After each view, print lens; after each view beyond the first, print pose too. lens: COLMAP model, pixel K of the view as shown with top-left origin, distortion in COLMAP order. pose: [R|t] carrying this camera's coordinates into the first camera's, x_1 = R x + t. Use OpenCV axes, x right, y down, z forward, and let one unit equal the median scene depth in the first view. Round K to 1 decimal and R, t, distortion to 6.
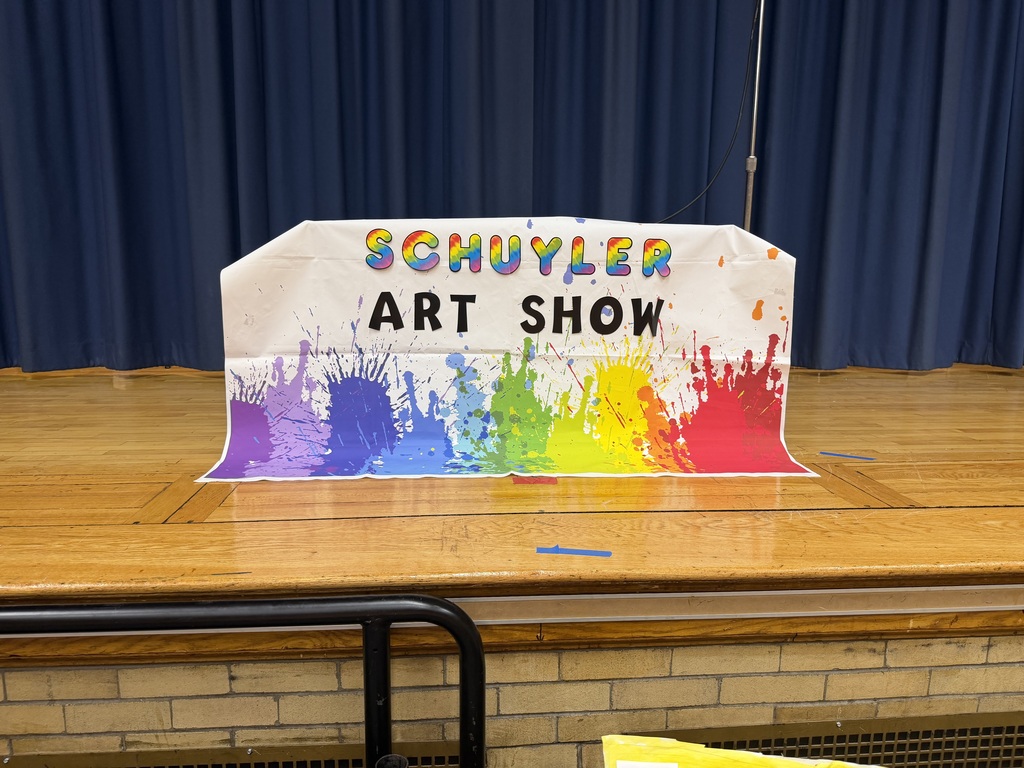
lens RADIAL K [[733.8, 0, 521.5], [0, 733.8, 389.0], [0, 0, 1]] dist [0.017482, -0.018548]
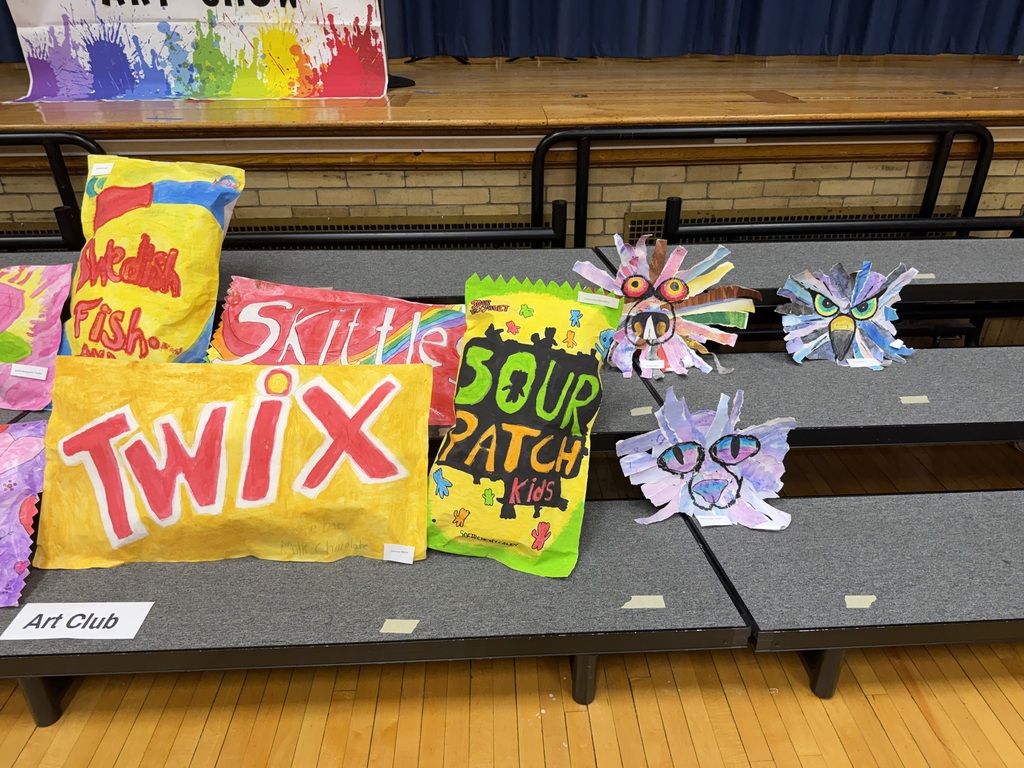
lens RADIAL K [[733.8, 0, 506.5], [0, 733.8, 389.6], [0, 0, 1]] dist [0.017482, -0.018548]
pose [[0.998576, 0.006870, -0.052900, 0.707043], [0.010656, 0.945995, 0.324006, 0.185390], [0.052269, -0.324108, 0.944575, -0.654098]]
